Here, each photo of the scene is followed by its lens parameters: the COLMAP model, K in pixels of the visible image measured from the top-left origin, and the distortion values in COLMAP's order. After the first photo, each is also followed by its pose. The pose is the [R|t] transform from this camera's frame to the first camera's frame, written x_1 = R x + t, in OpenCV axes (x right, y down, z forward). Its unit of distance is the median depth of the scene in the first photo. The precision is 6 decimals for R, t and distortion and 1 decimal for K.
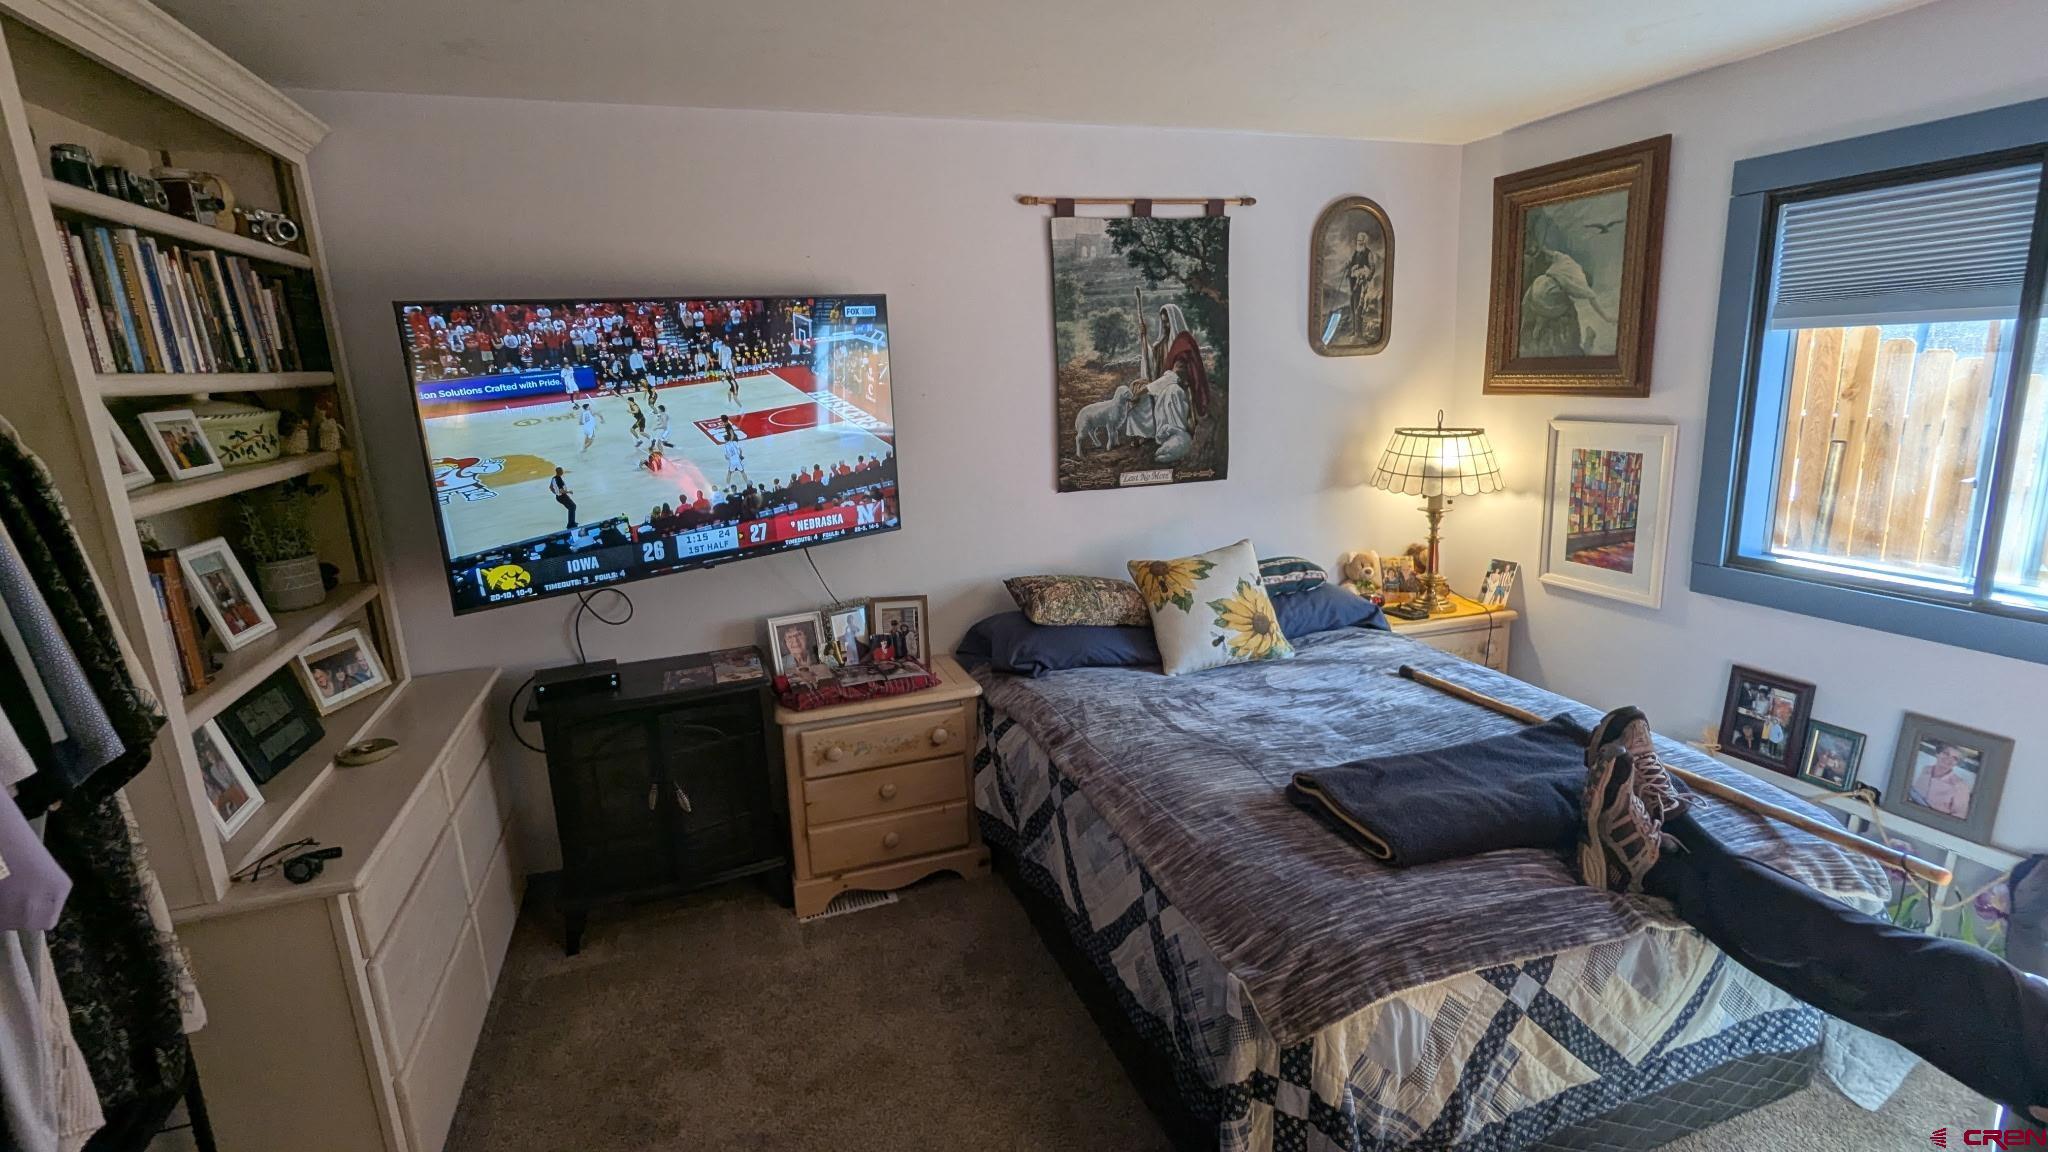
lens RADIAL K [[951.0, 0, 1028.7], [0, 951.0, 578.6], [0, 0, 1]] dist [-0.001689, 0.000690]
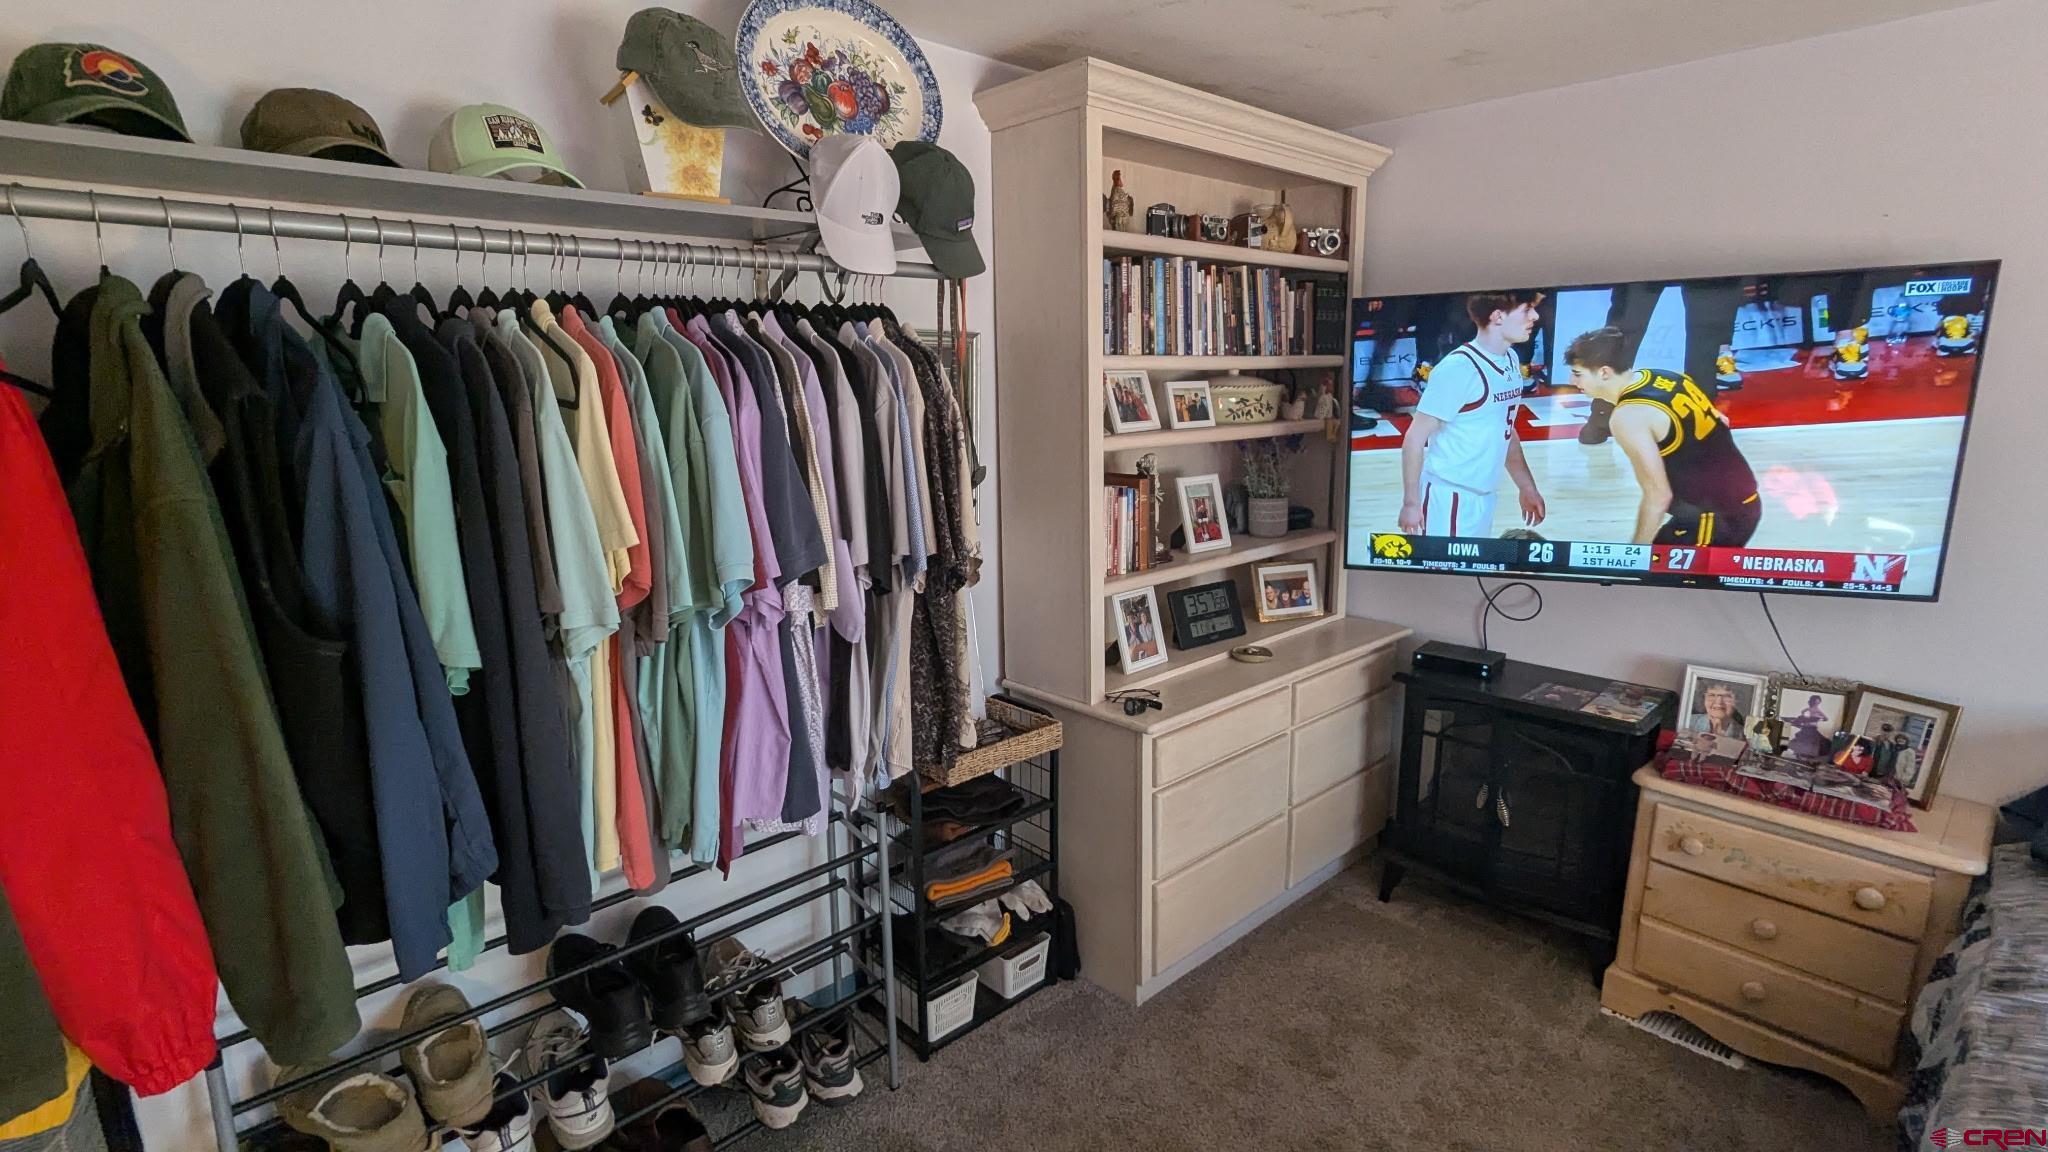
lens RADIAL K [[951.0, 0, 1032.3], [0, 951.0, 581.6], [0, 0, 1]] dist [-0.001689, 0.000690]
pose [[0.411582, 0.233080, -0.881064, 0.224924], [-0.214084, 0.964420, 0.155123, -0.036980], [0.885872, 0.124775, 0.446836, 0.120122]]
